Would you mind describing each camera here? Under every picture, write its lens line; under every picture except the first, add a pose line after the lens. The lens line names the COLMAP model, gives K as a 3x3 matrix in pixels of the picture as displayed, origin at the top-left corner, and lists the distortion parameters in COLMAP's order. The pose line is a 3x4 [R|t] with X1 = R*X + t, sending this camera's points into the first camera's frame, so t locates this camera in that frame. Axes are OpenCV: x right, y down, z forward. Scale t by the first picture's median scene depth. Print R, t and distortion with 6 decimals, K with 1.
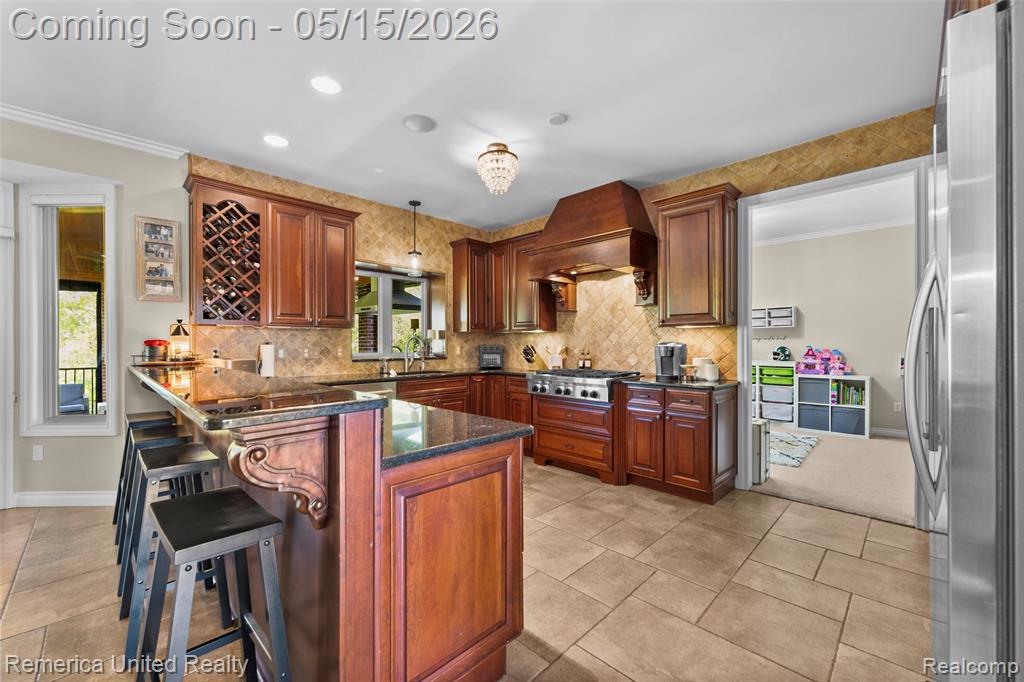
lens RADIAL K [[407.8, 0, 511.0], [0, 407.8, 344.9], [0, 0, 1]] dist [-0.004669, 0.000774]
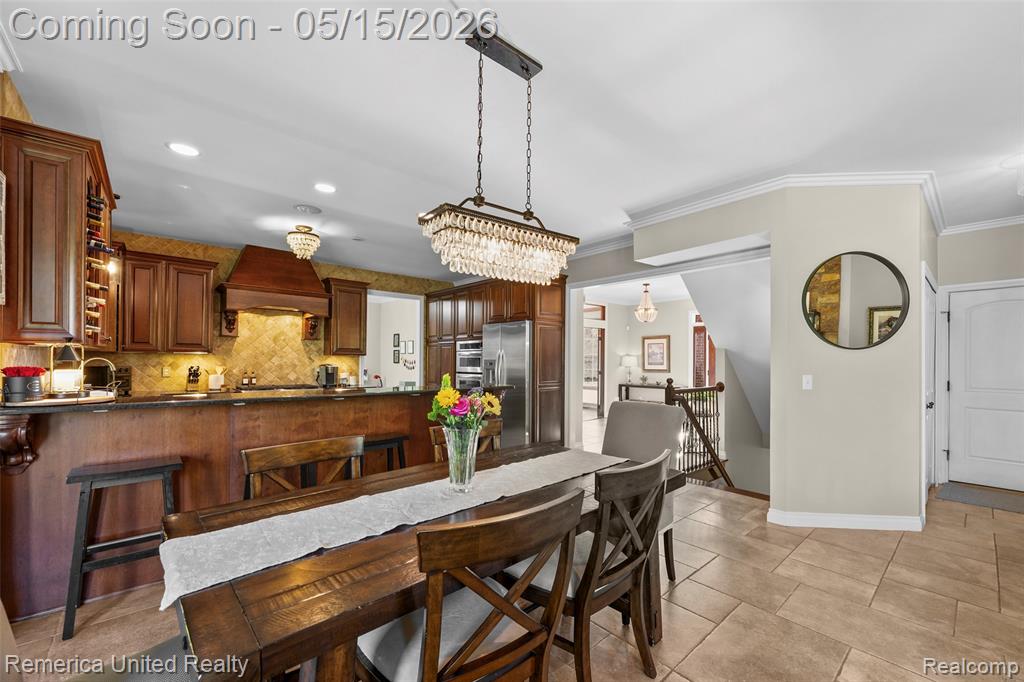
lens RADIAL K [[407.8, 0, 506.5], [0, 407.8, 358.8], [0, 0, 1]] dist [-0.004669, 0.000774]
pose [[0.078019, 0.006896, 0.996928, -1.034789], [-0.007283, 0.999953, -0.006347, -0.020184], [-0.996925, -0.006766, 0.078066, 0.143206]]
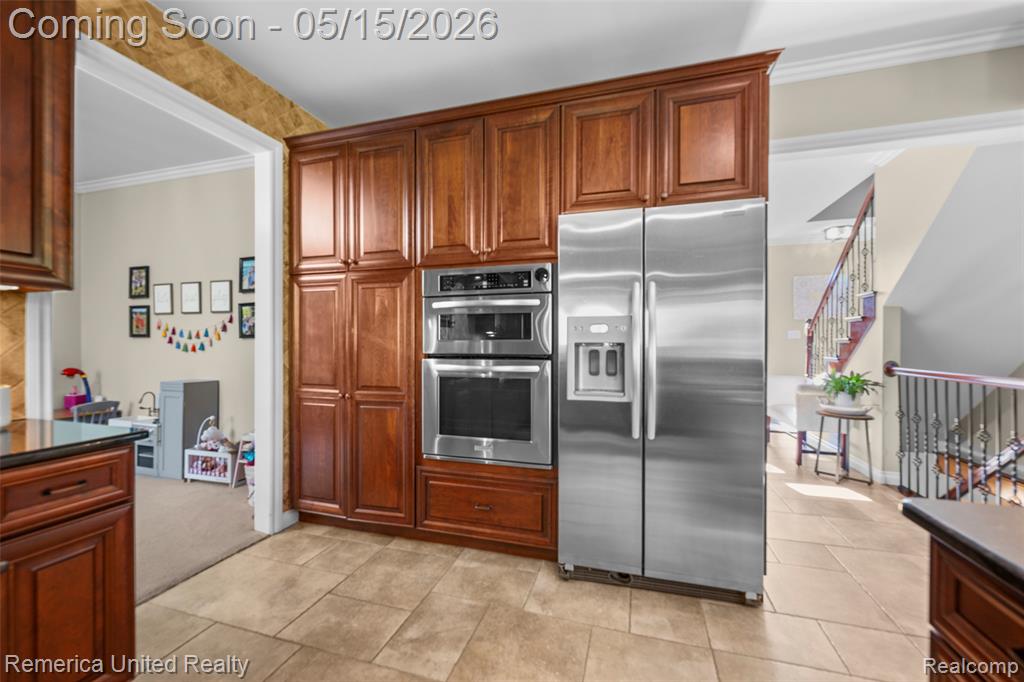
lens RADIAL K [[407.8, 0, 512.8], [0, 407.8, 343.3], [0, 0, 1]] dist [-0.004669, 0.000774]
pose [[-0.466373, -0.002938, 0.884583, -0.058479], [-0.003110, 0.999994, 0.001682, 0.003598], [-0.884583, -0.001967, -0.466379, 0.602818]]
